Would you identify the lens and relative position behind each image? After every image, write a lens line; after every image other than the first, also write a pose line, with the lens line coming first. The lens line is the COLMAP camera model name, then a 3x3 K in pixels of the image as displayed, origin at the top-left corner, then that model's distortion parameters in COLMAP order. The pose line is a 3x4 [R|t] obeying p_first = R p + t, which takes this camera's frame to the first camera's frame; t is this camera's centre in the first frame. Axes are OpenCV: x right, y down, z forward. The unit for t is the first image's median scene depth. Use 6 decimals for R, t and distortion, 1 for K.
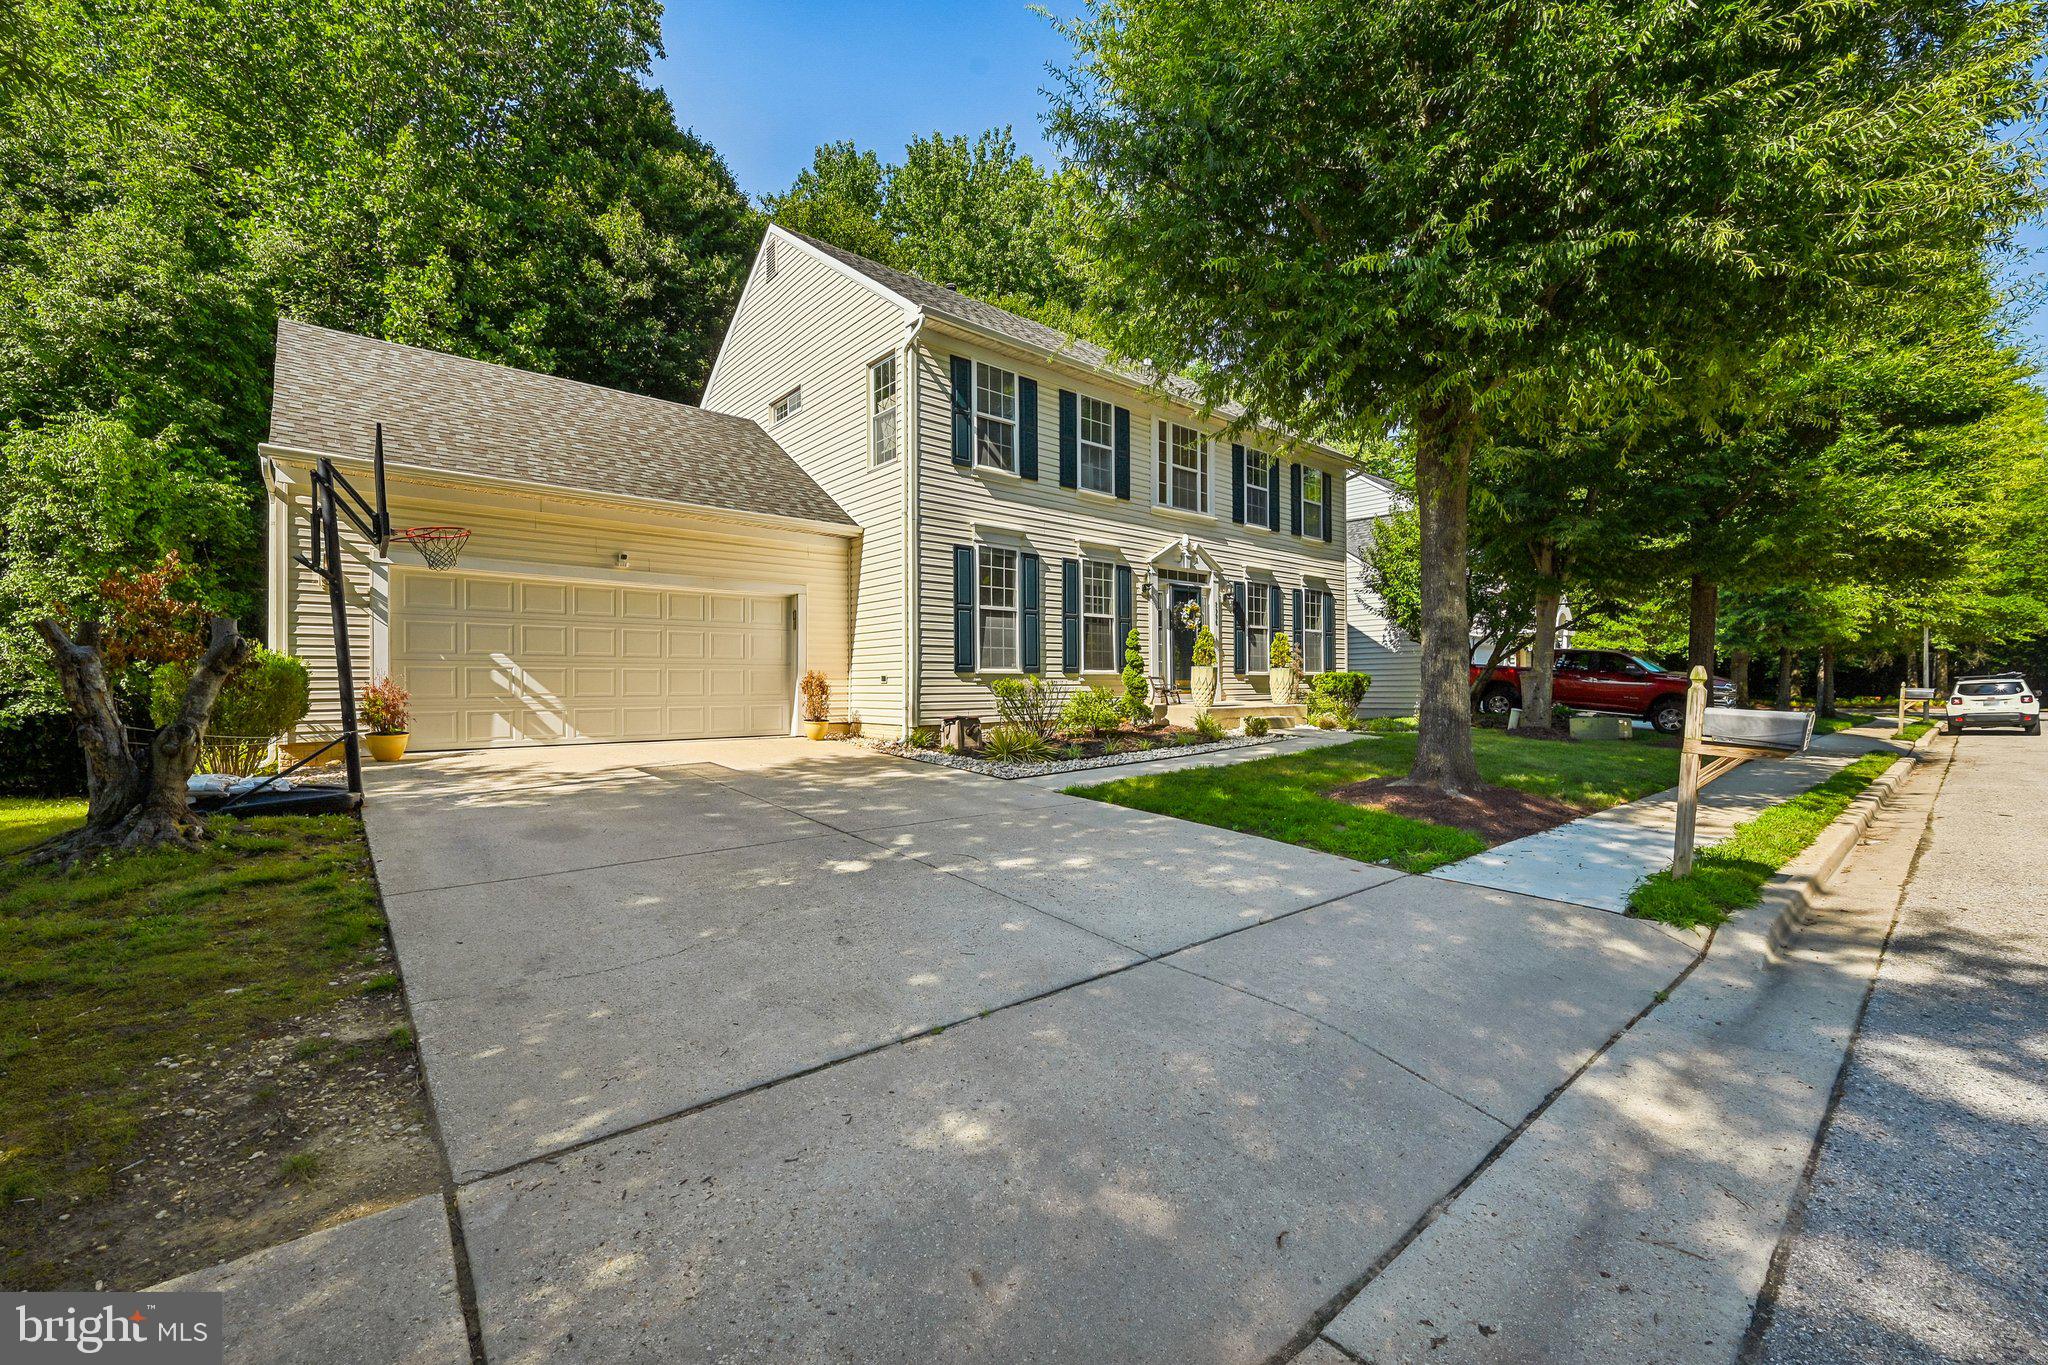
lens RADIAL K [[825.3, 0, 1038.4], [0, 825.3, 688.6], [0, 0, 1]] dist [-0.007360, 0.000799]
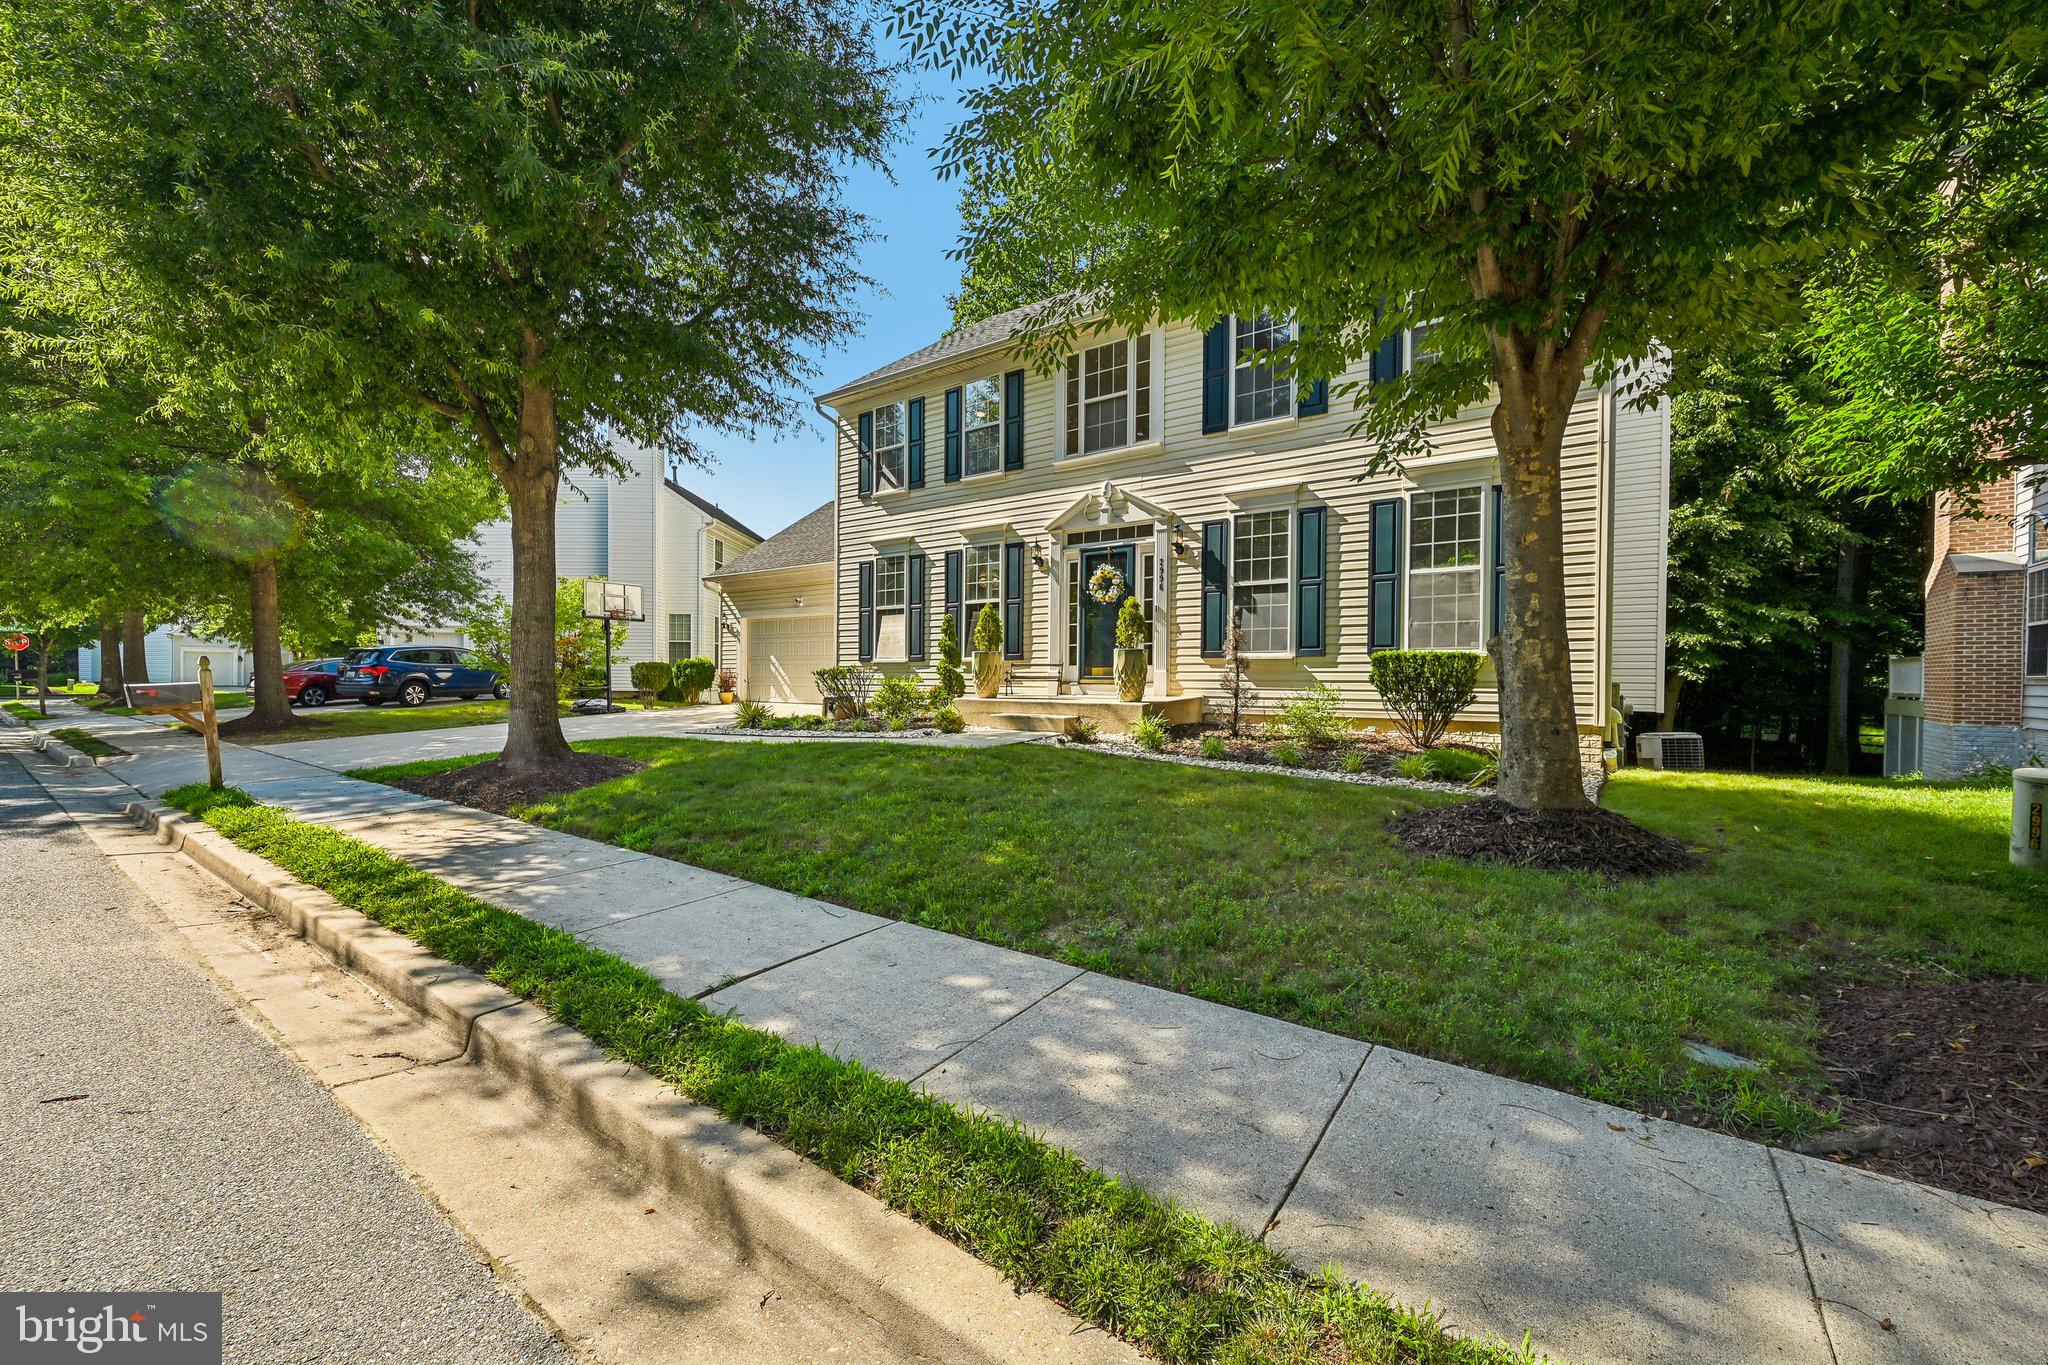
lens RADIAL K [[796.2, 0, 1056.9], [0, 796.2, 696.6], [0, 0, 1]] dist [0.002610, 0.000068]
pose [[0.236257, 0.033070, -0.971128, 1.038754], [-0.007720, 0.999453, 0.032156, -0.006739], [0.971660, -0.000099, 0.236383, 0.883443]]
